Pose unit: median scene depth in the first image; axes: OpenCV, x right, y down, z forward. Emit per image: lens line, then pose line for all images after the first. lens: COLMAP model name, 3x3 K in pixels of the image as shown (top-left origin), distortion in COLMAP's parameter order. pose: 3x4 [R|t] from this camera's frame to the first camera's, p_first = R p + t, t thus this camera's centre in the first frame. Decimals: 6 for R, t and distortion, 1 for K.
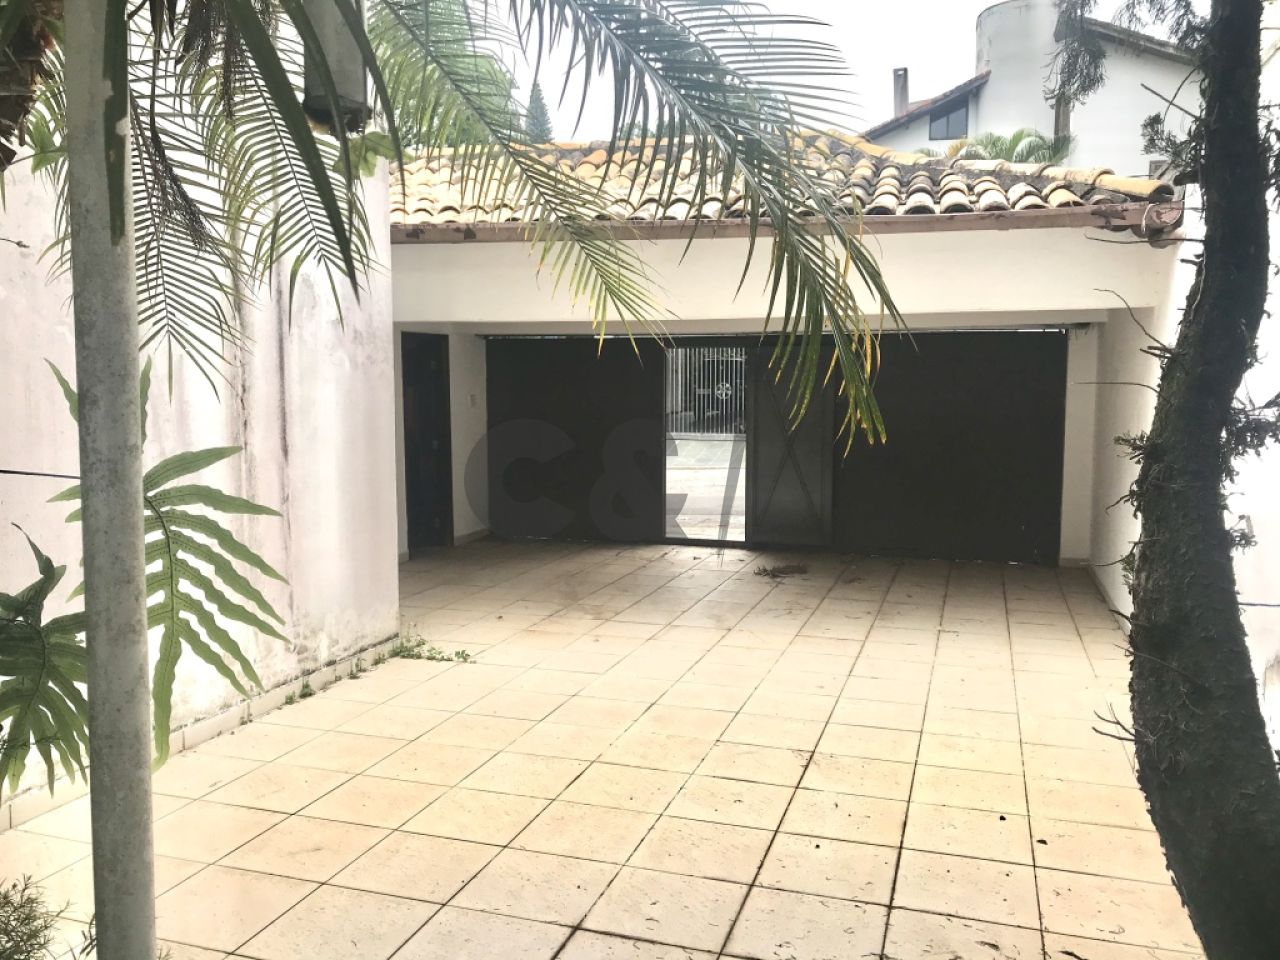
lens RADIAL K [[1068.0, 0, 639.4], [0, 1068.0, 473.4], [0, 0, 1]] dist [0.053871, -0.074421]
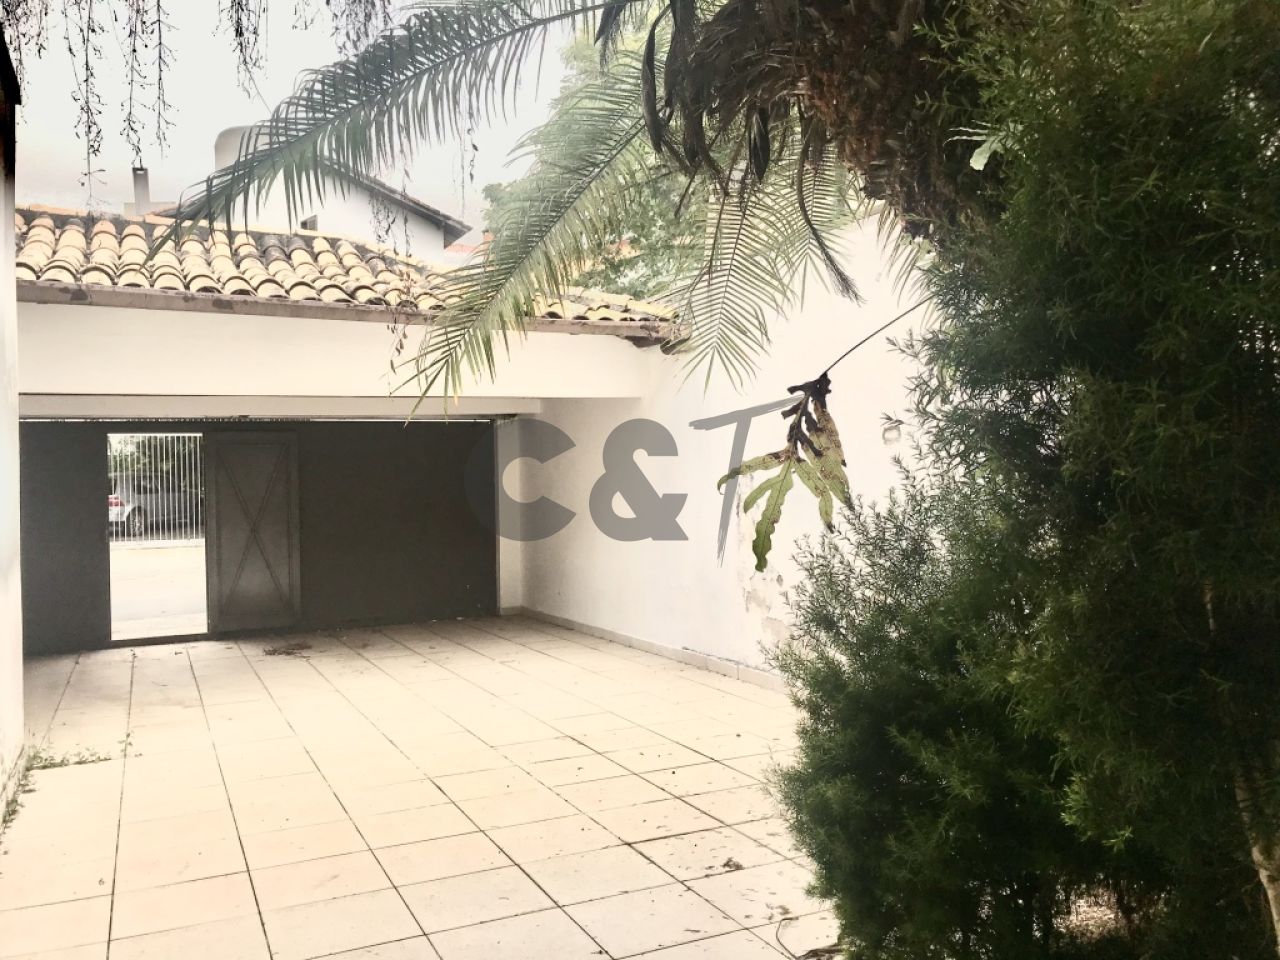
lens RADIAL K [[1068.0, 0, 648.8], [0, 1068.0, 483.1], [0, 0, 1]] dist [0.053871, -0.074421]
pose [[0.727704, -0.025899, 0.685402, -0.468512], [0.090139, 0.994231, -0.058134, 0.036970], [-0.679943, 0.104086, 0.725840, 0.004899]]
